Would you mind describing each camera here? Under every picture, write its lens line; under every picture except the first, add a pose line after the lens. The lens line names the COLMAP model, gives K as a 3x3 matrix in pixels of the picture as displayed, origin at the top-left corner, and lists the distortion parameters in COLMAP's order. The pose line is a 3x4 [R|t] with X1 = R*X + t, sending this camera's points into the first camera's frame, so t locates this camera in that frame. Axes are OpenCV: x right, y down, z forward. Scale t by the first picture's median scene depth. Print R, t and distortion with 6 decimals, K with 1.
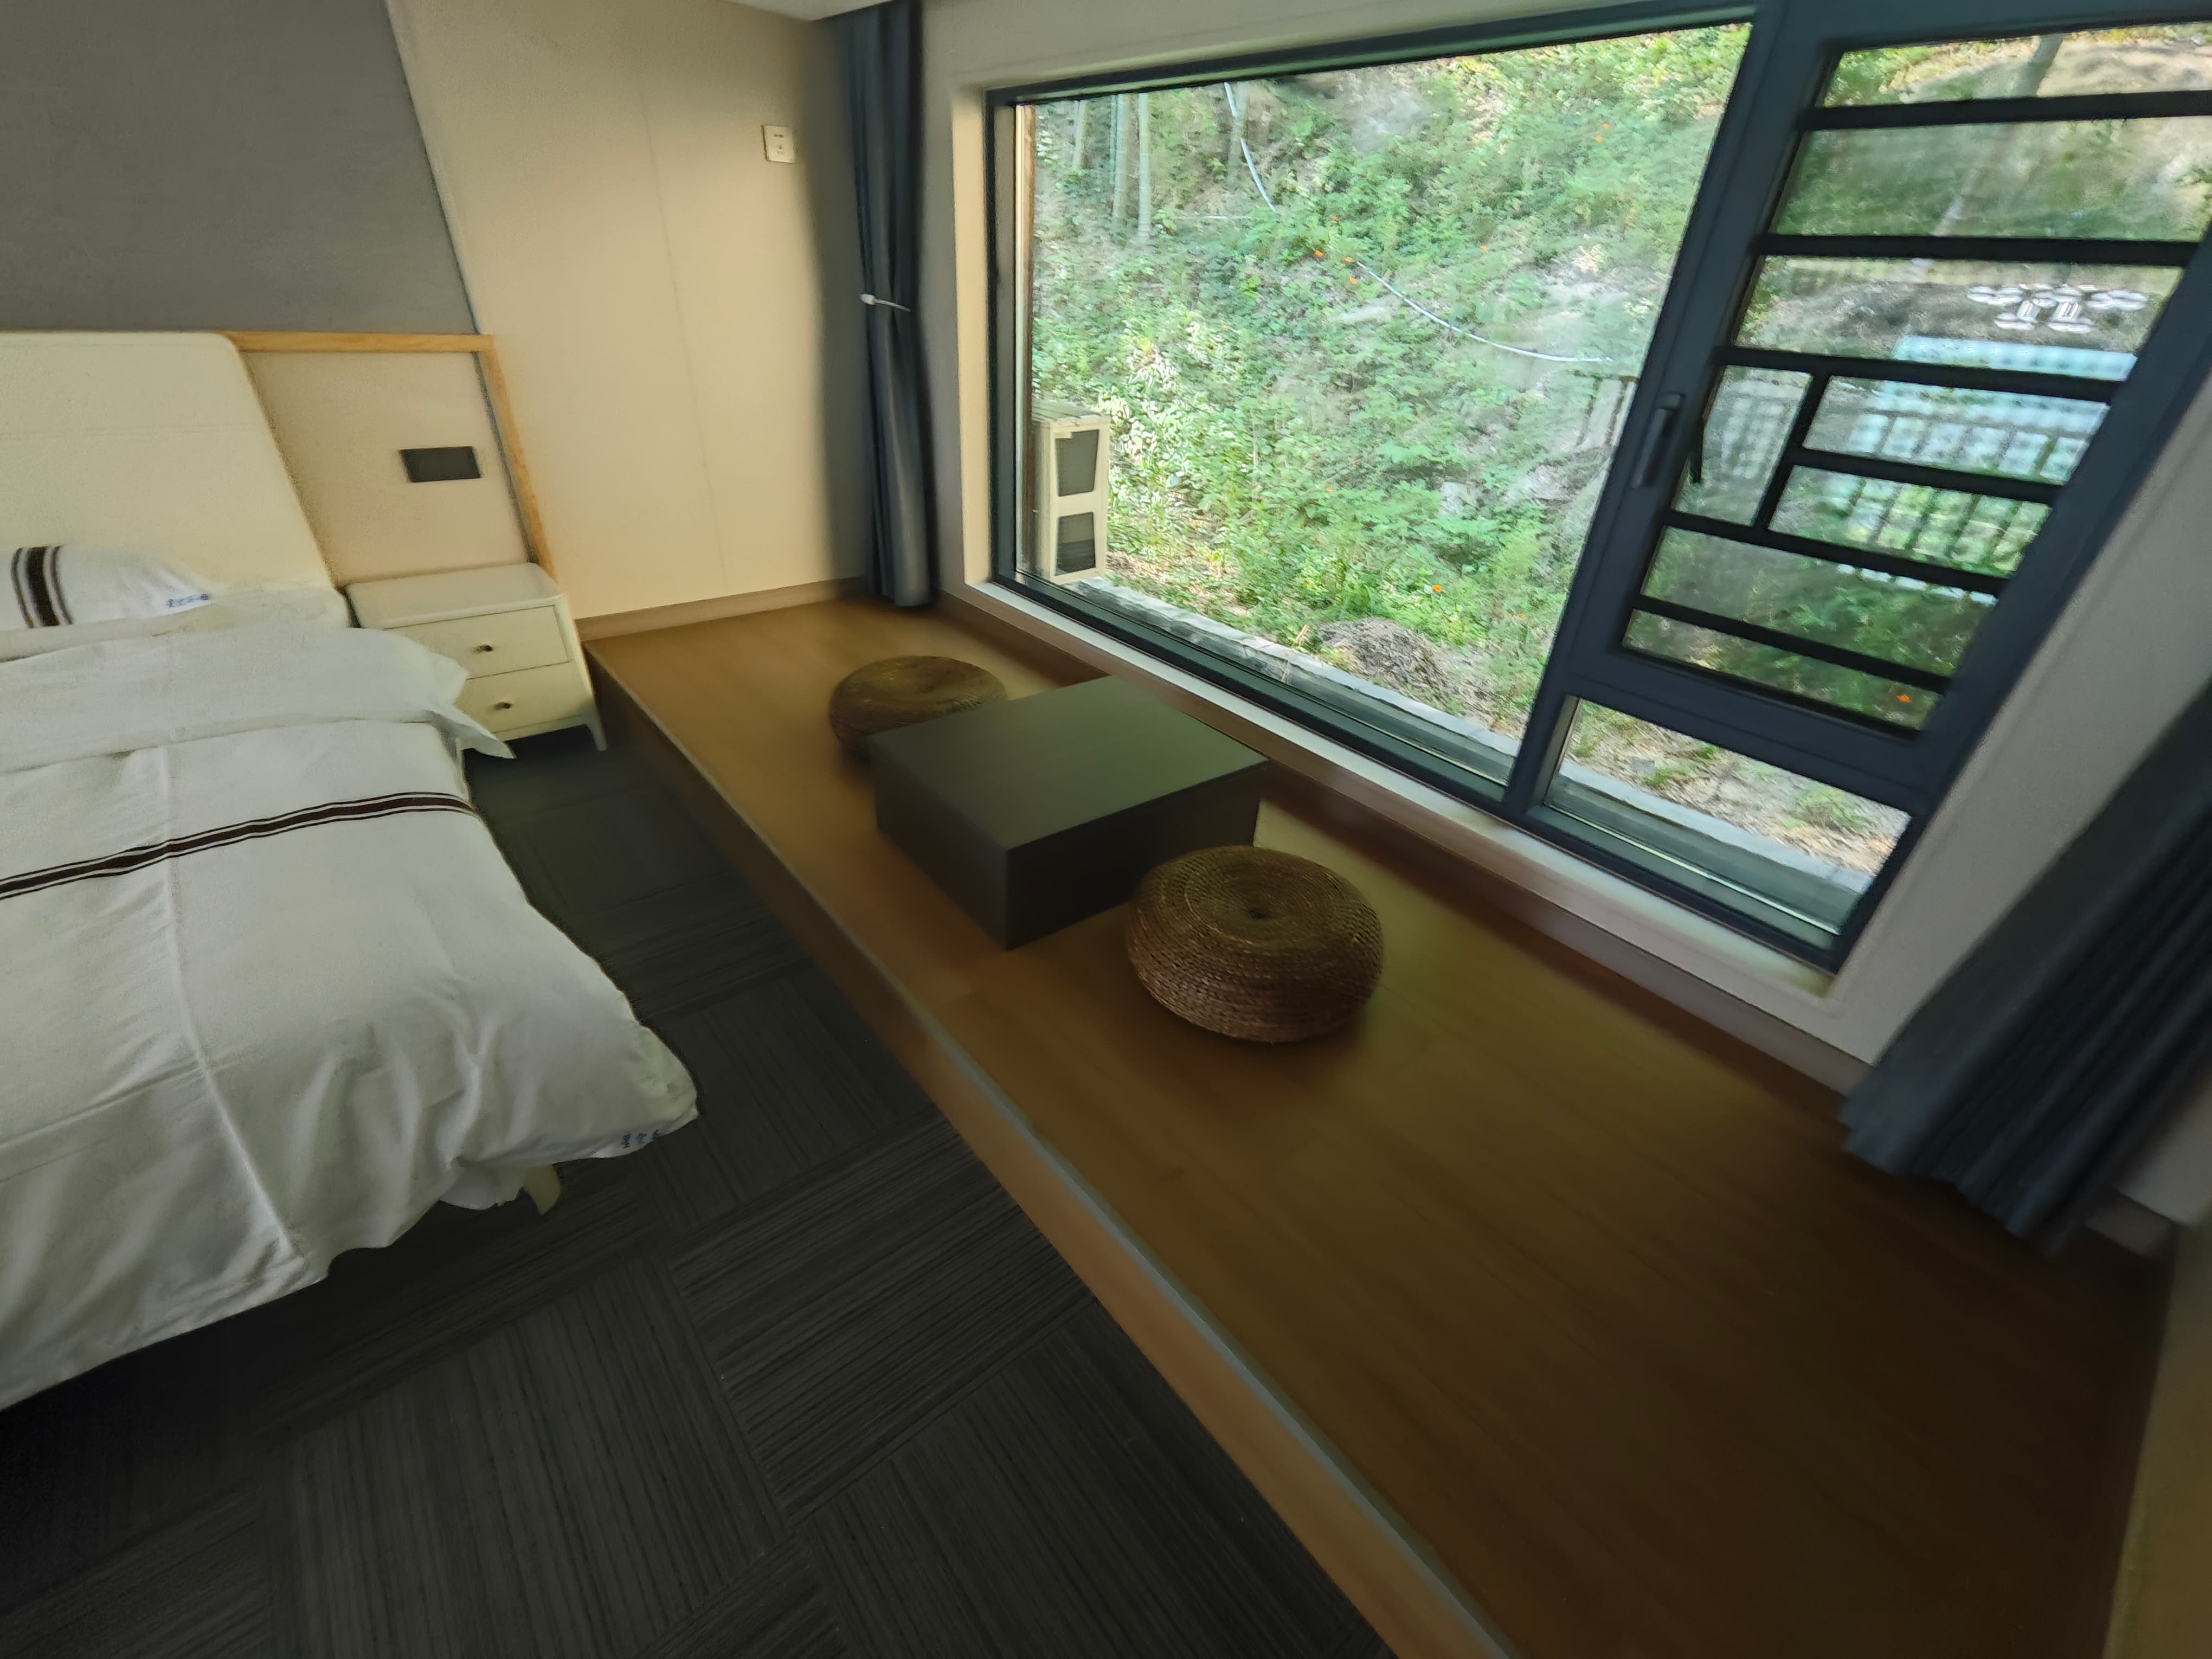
lens RADIAL K [[915.6, 0, 1108.8], [0, 915.6, 837.7], [0, 0, 1]] dist [-0.005882, 0.003250]
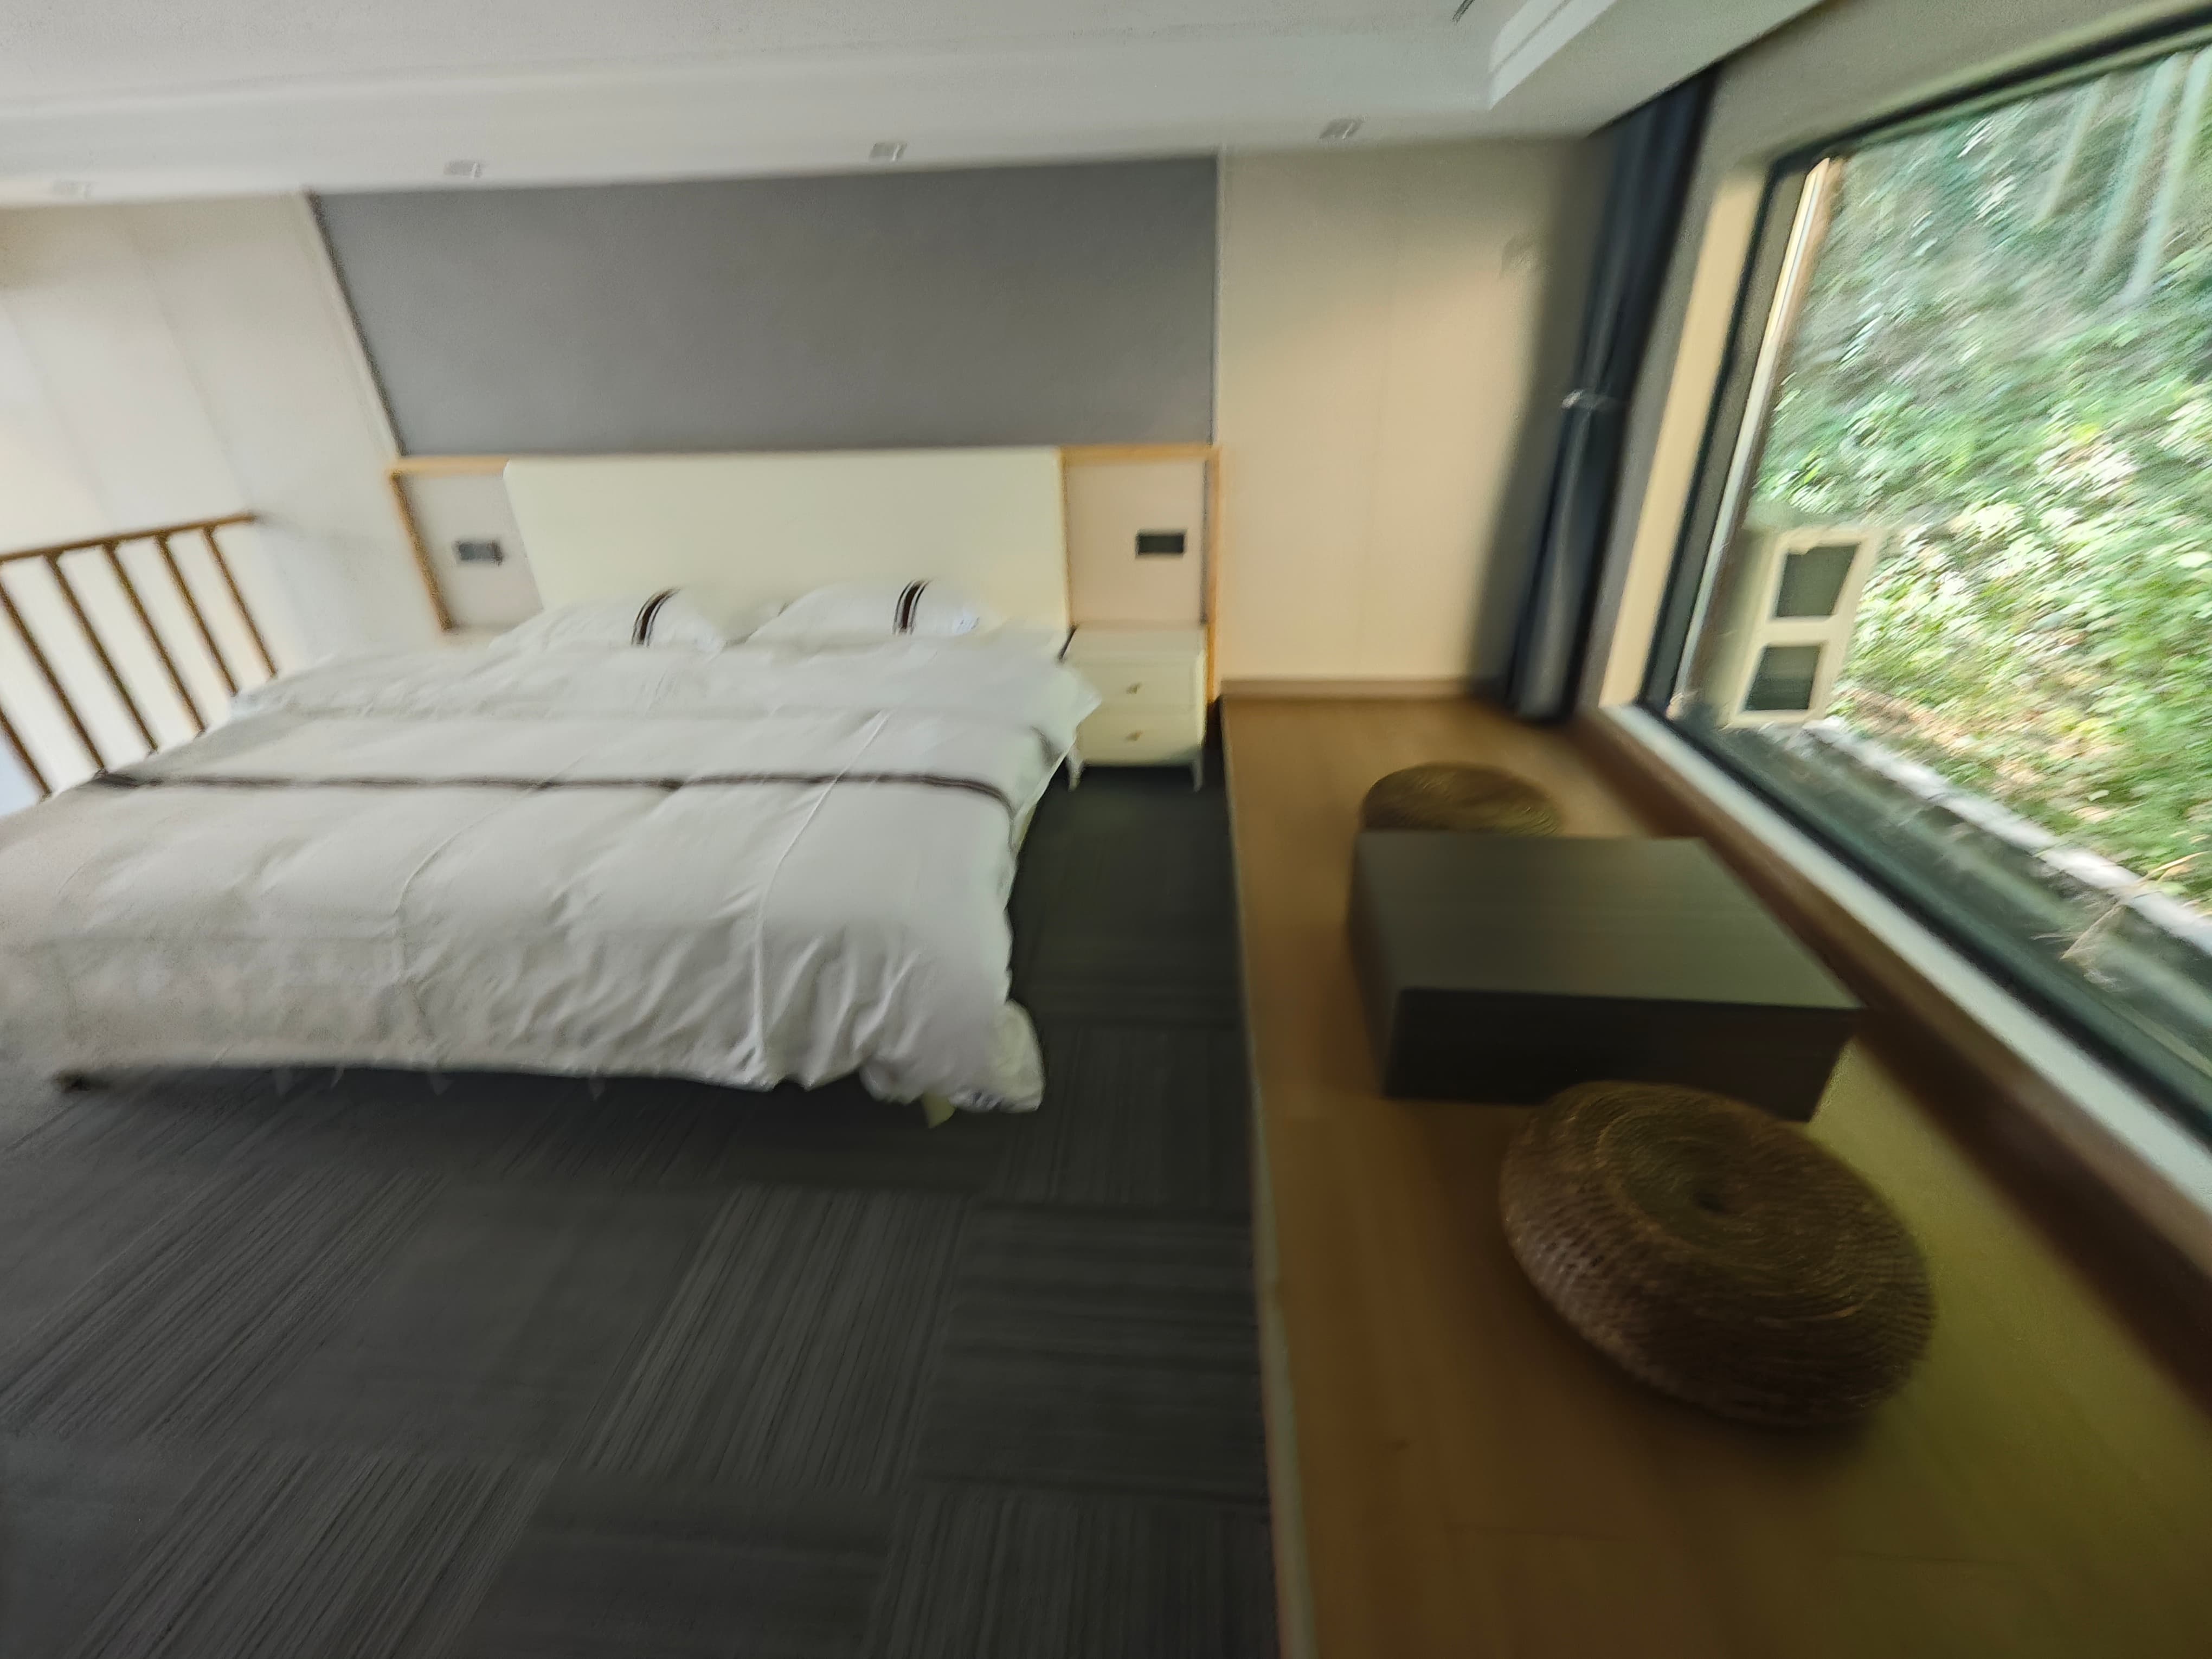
lens RADIAL K [[915.6, 0, 1110.5], [0, 915.6, 830.7], [0, 0, 1]] dist [-0.005882, 0.003250]
pose [[0.710106, 0.250091, -0.658182, 0.148528], [-0.315464, 0.948724, 0.020139, -0.037683], [0.629470, 0.193332, 0.752589, 0.083471]]
